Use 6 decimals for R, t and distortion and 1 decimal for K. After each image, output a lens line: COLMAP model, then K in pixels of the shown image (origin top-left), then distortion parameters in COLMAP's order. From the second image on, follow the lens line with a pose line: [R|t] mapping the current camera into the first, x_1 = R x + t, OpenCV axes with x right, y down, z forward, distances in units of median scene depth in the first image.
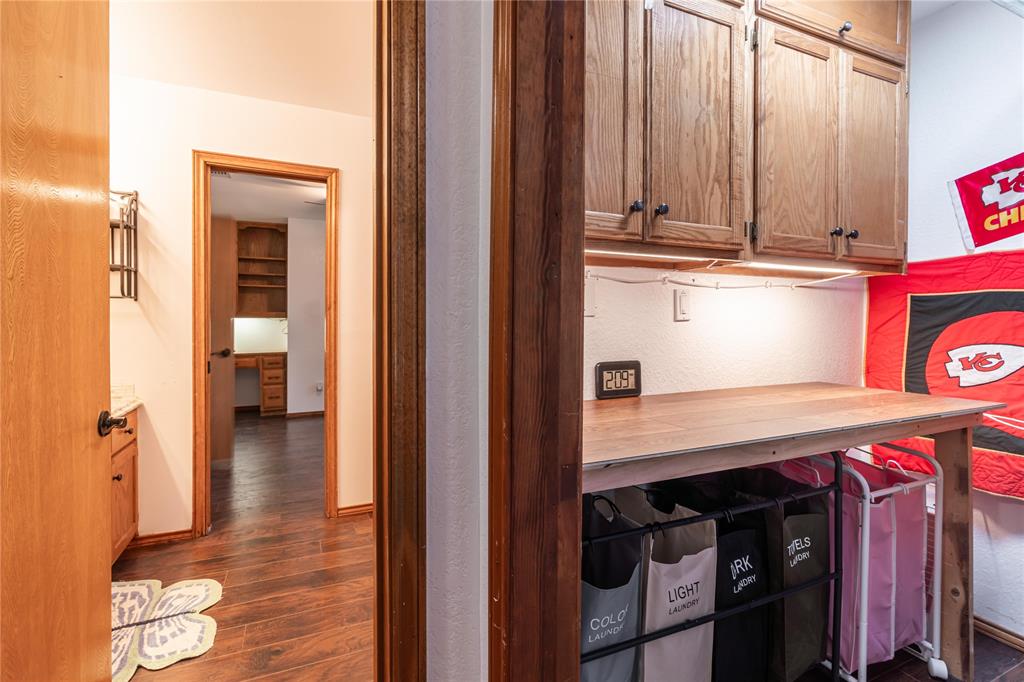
lens RADIAL K [[463.4, 0, 509.2], [0, 463.4, 334.2], [0, 0, 1]] dist [-0.002756, -0.000117]
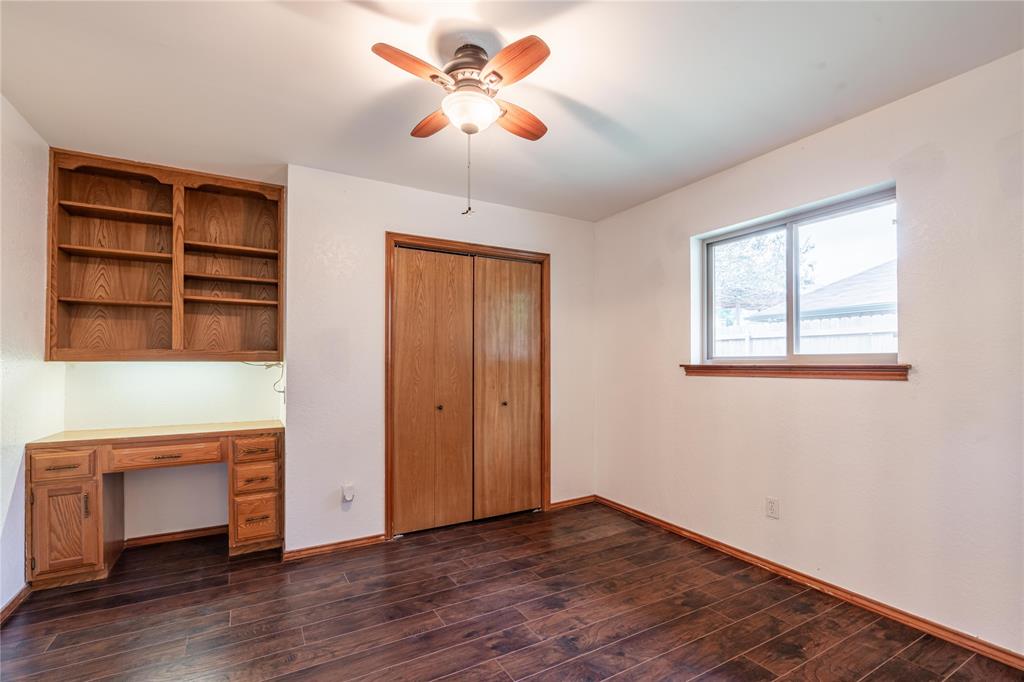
lens RADIAL K [[463.4, 0, 513.2], [0, 463.4, 351.4], [0, 0, 1]] dist [-0.002756, -0.000117]
pose [[0.994649, -0.001594, 0.103299, -0.278293], [0.003360, 0.999851, -0.016929, -0.037716], [-0.103257, 0.017186, 0.994506, 0.458838]]
